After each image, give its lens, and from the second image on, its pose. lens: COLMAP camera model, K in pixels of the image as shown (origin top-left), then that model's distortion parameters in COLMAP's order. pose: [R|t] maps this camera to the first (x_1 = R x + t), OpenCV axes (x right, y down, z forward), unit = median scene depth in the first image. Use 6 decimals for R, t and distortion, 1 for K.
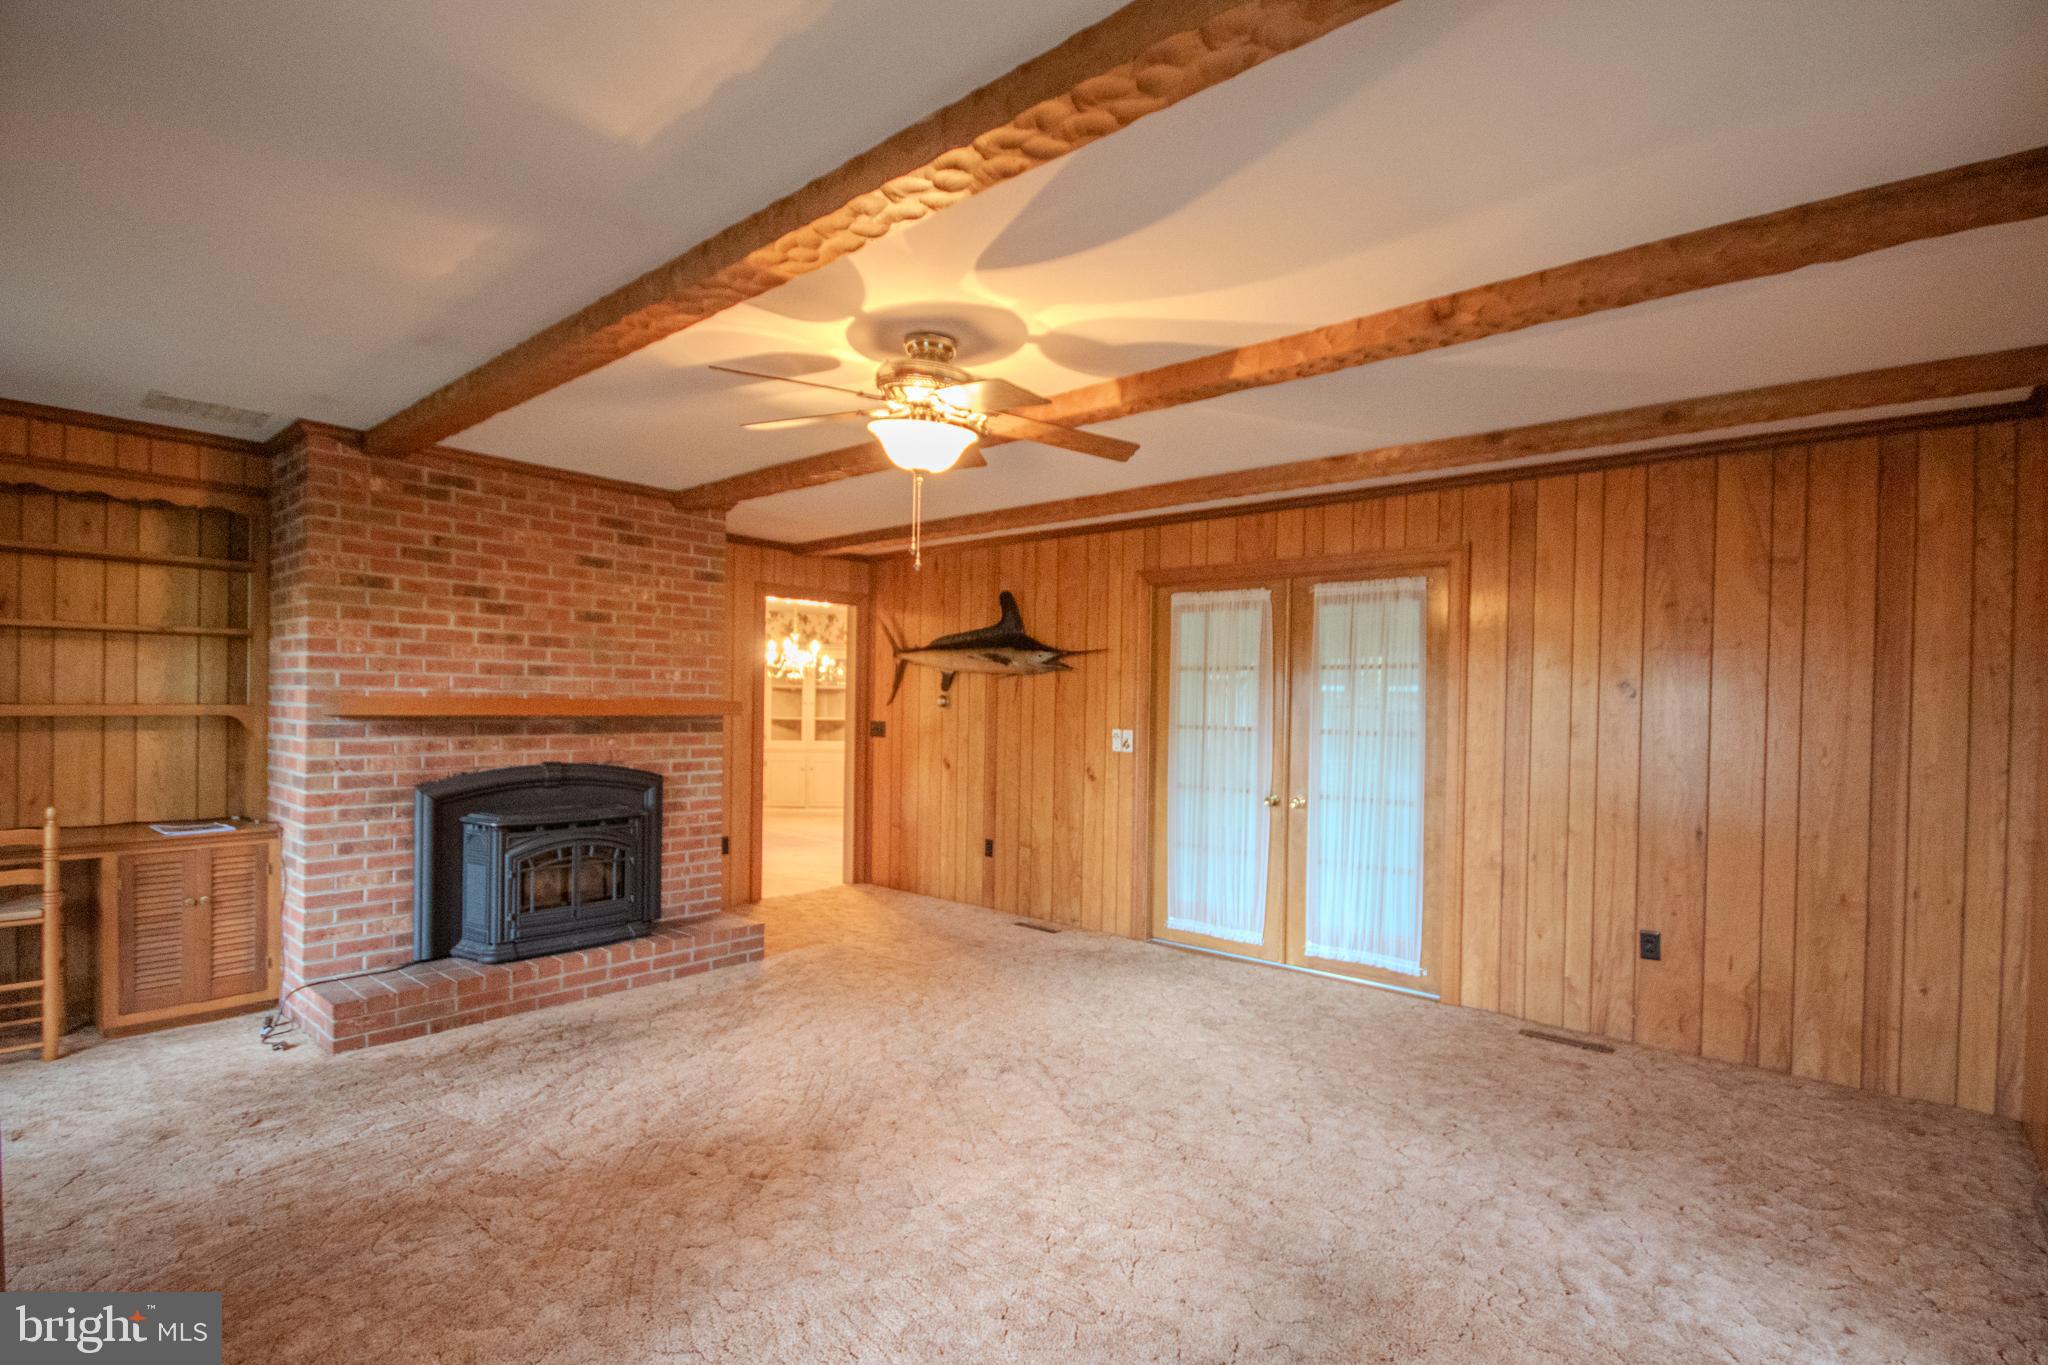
lens RADIAL K [[951.6, 0, 1039.8], [0, 951.6, 714.3], [0, 0, 1]] dist [-0.000683, -0.000207]
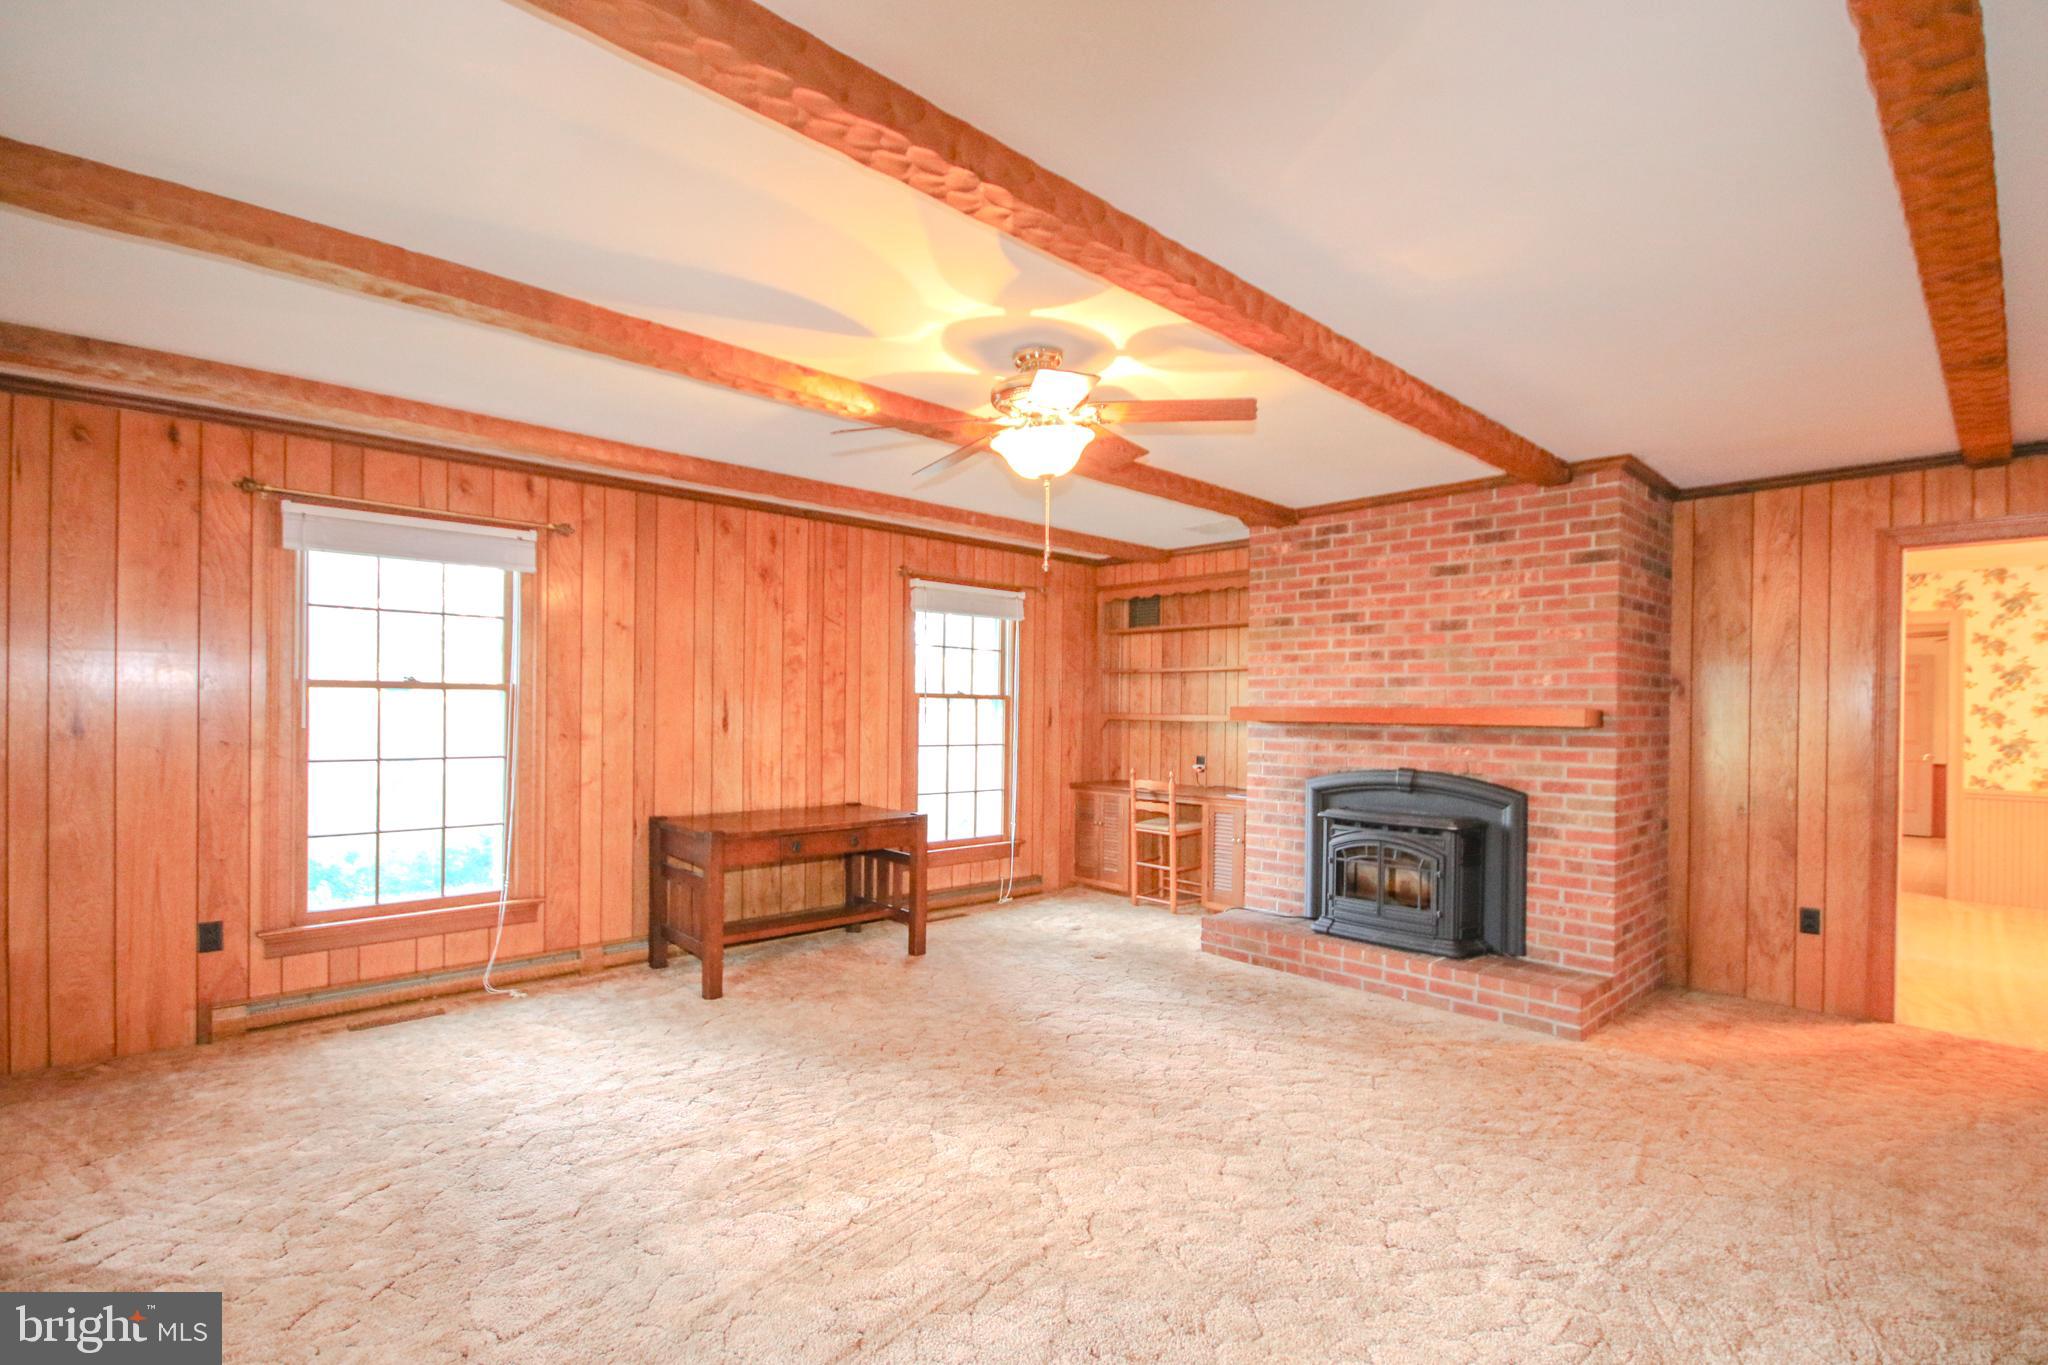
lens RADIAL K [[931.5, 0, 1015.6], [0, 931.5, 710.9], [0, 0, 1]] dist [0.002727, 0.000192]
pose [[-0.114147, -0.015373, -0.993345, 0.575645], [-0.023075, 0.999652, -0.012819, 0.010366], [0.993196, 0.021459, -0.114462, 0.698899]]
